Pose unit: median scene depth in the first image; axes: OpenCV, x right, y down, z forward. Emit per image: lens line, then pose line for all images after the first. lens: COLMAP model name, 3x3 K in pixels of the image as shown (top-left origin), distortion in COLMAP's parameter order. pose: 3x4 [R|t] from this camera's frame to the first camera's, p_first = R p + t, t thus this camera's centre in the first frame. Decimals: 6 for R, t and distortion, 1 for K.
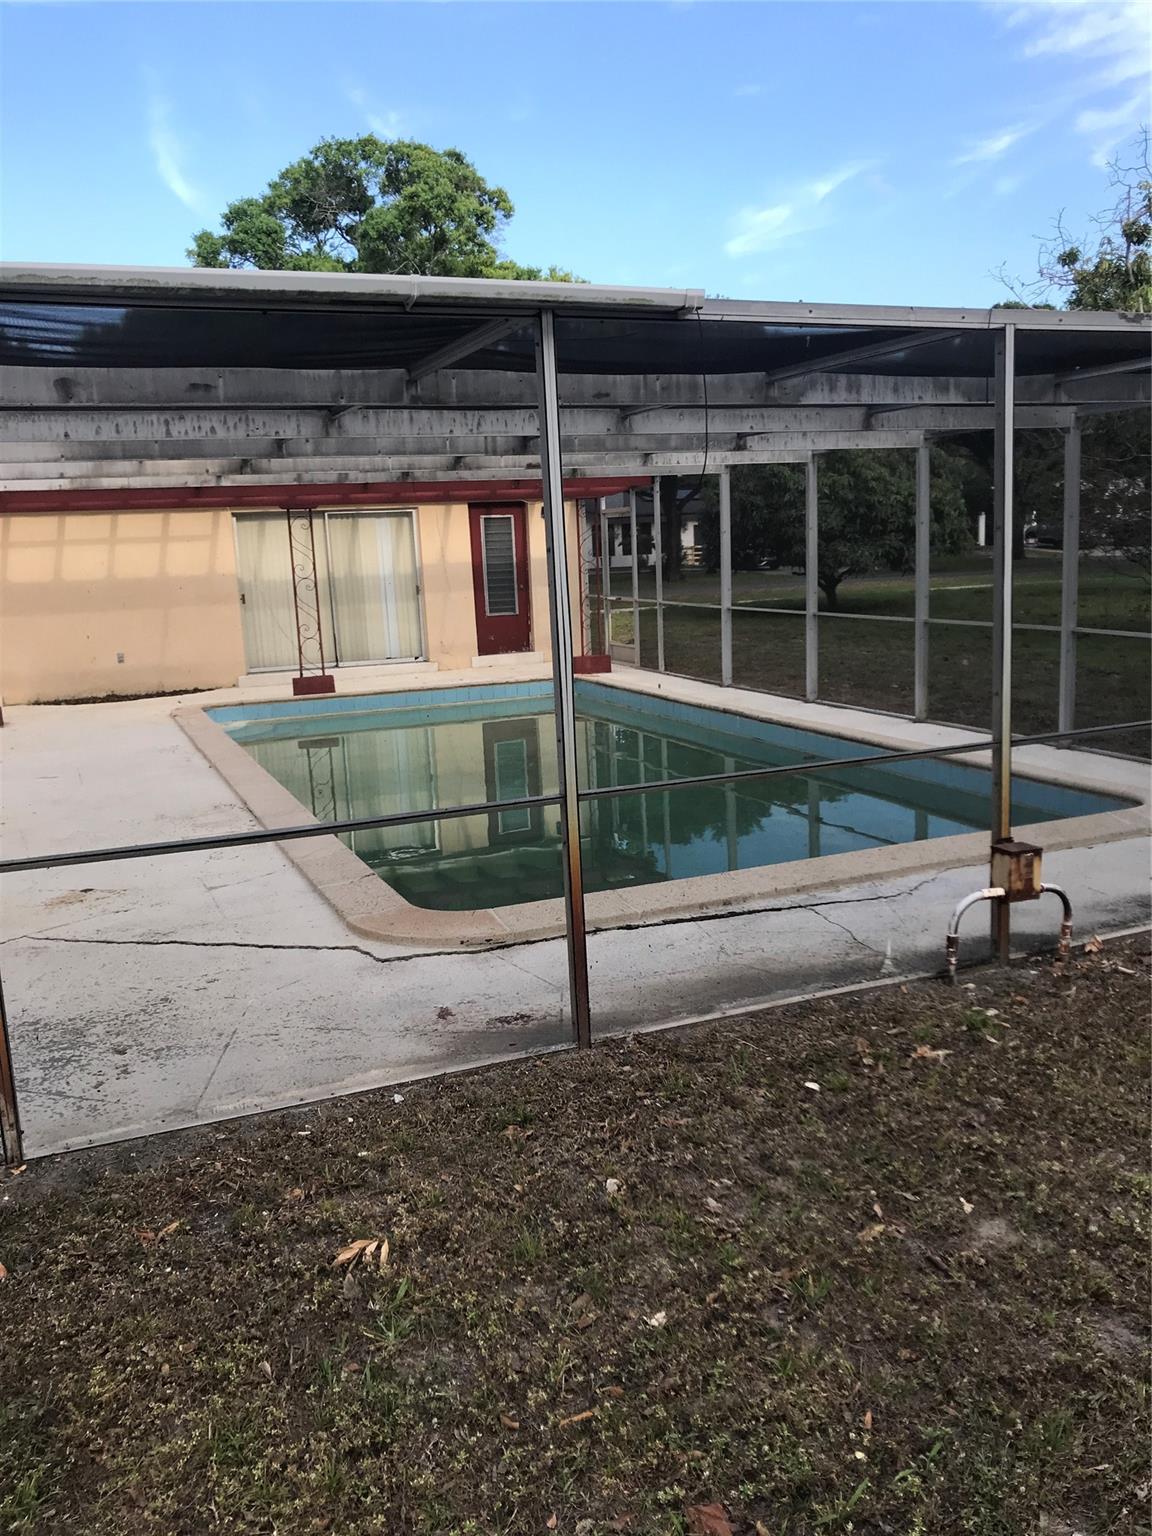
lens RADIAL K [[1226.6, 0, 576.0], [0, 1226.6, 768.0], [0, 0, 1]] dist [0.026880, -0.007093]
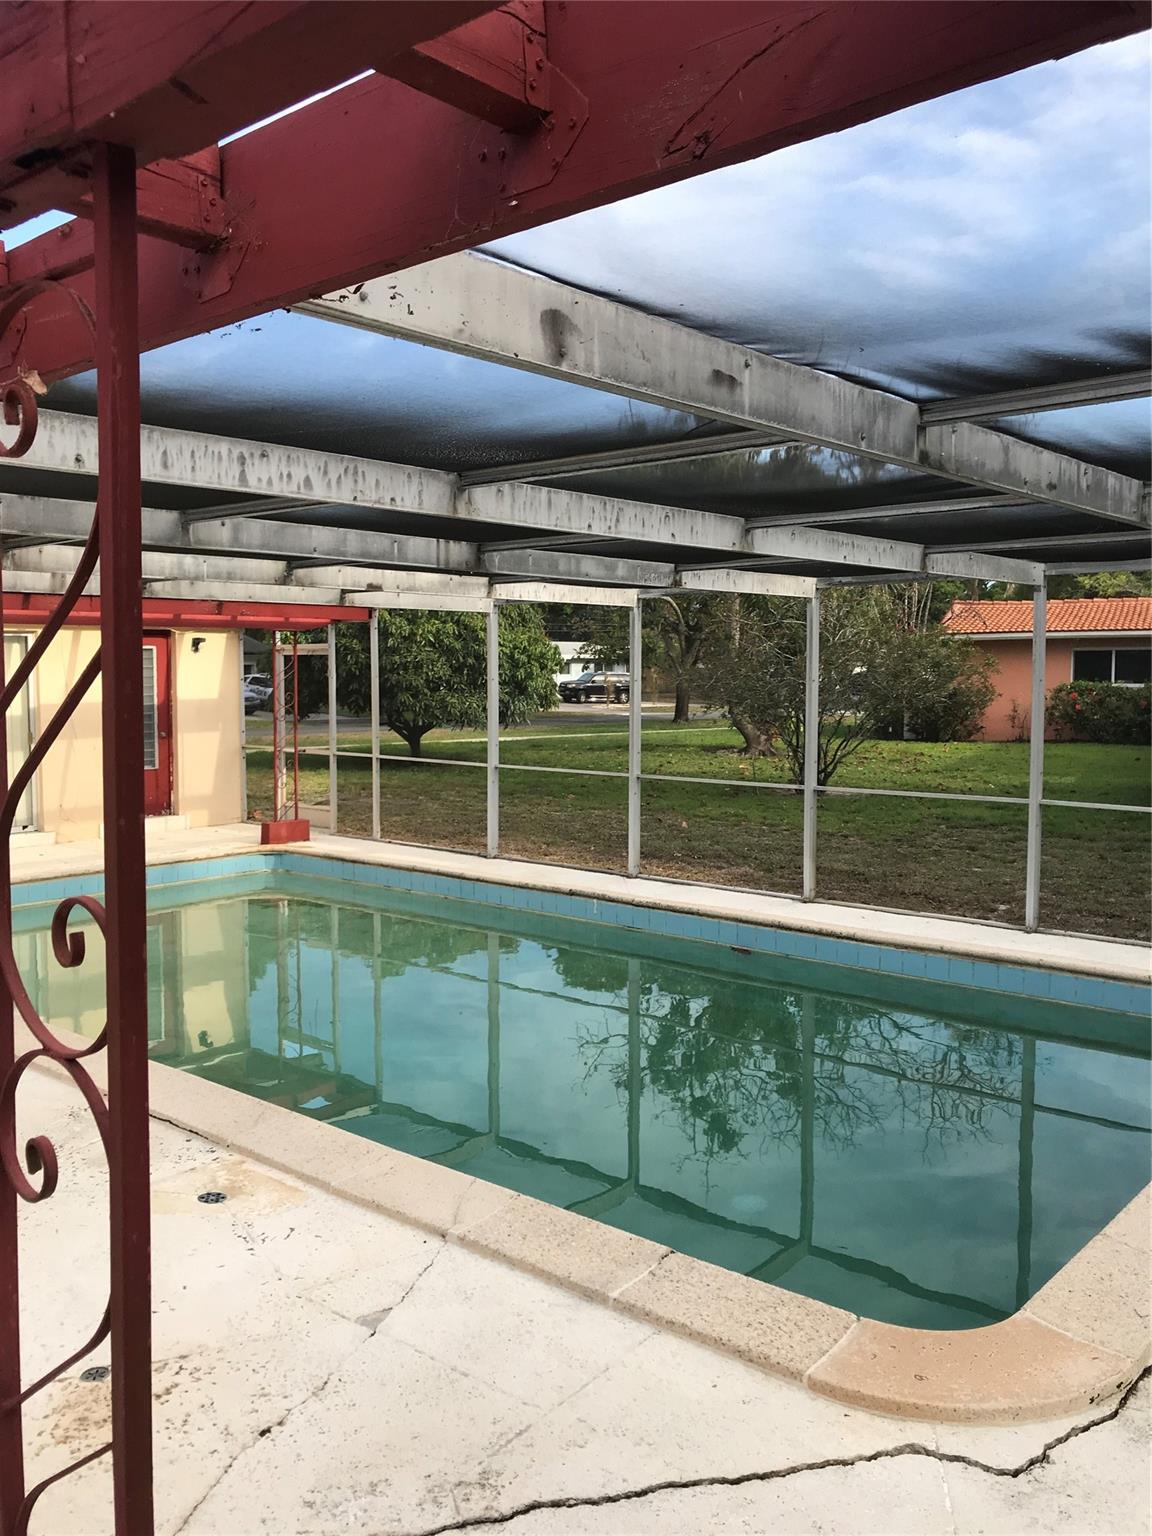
lens RADIAL K [[1226.6, 0, 576.0], [0, 1226.6, 768.0], [0, 0, 1]] dist [0.026880, -0.007093]
pose [[0.894488, 0.006678, 0.447041, -0.432883], [0.045909, 0.993231, -0.106698, -0.073327], [-0.444728, 0.115963, 0.888127, 0.441362]]
